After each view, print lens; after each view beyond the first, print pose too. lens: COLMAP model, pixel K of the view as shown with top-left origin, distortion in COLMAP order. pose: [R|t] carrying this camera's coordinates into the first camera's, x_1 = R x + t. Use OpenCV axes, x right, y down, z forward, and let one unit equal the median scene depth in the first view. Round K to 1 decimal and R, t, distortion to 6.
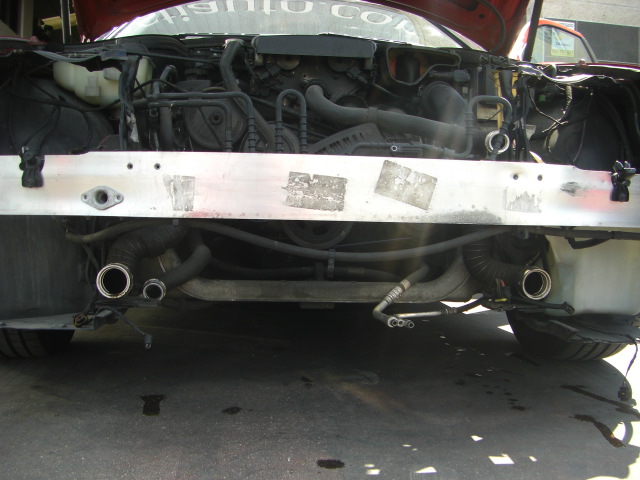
lens RADIAL K [[728.4, 0, 317.5], [0, 728.4, 274.1], [0, 0, 1]] dist [-0.194352, 0.140397]
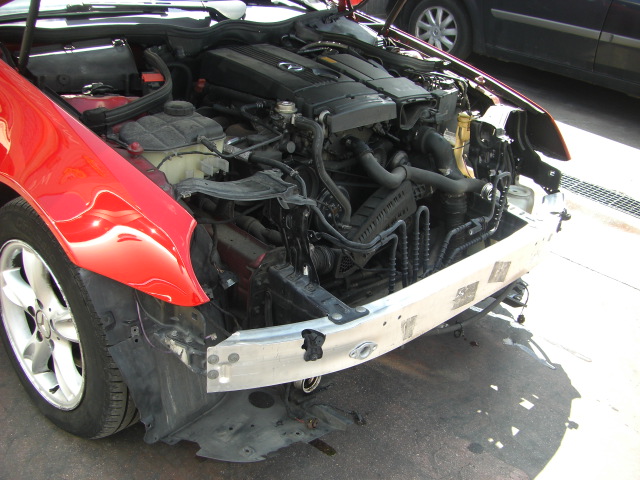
lens RADIAL K [[728.4, 0, 317.5], [0, 728.4, 274.1], [0, 0, 1]] dist [-0.194352, 0.140397]
pose [[0.762630, -0.267610, 0.588880, -1.065562], [-0.014825, 0.902933, 0.429526, -0.765871], [-0.646665, -0.336300, 0.684637, 0.213539]]
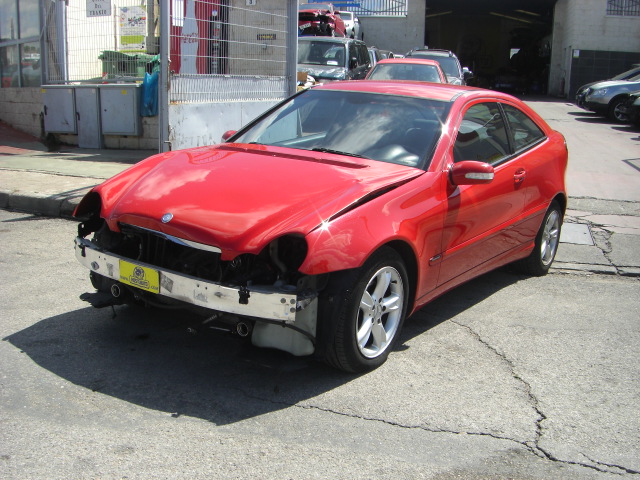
lens RADIAL K [[728.4, 0, 317.5], [0, 728.4, 274.1], [0, 0, 1]] dist [-0.194352, 0.140397]
pose [[0.758064, 0.194148, -0.622611, 2.141992], [-0.094390, 0.977272, 0.189816, -0.692743], [0.645313, -0.085125, 0.759161, -0.603951]]
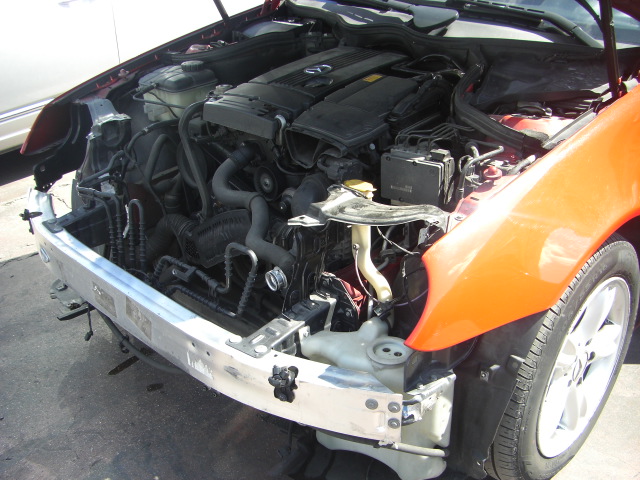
lens RADIAL K [[728.4, 0, 317.5], [0, 728.4, 274.1], [0, 0, 1]] dist [-0.194352, 0.140397]
pose [[0.632777, 0.338126, -0.696610, 1.178780], [-0.025144, 0.908122, 0.417951, -0.732804], [0.773926, -0.246954, 0.583140, 0.529505]]
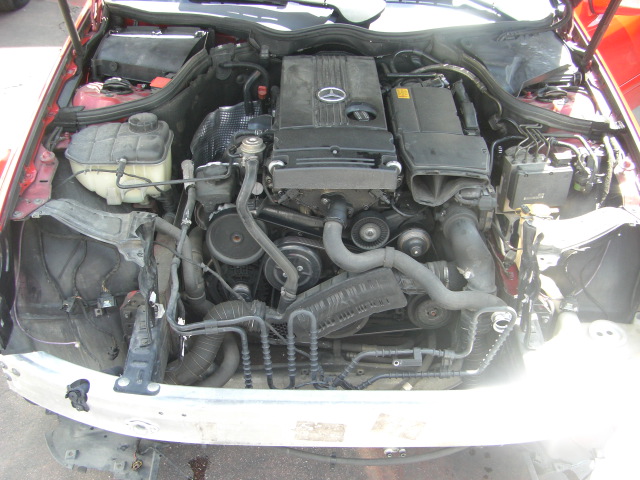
lens RADIAL K [[728.4, 0, 317.5], [0, 728.4, 274.1], [0, 0, 1]] dist [-0.194352, 0.140397]
pose [[0.995964, 0.052202, -0.073018, 0.065770], [-0.005018, 0.844601, 0.535373, -0.947491], [0.089619, -0.532846, 0.841453, 0.153363]]
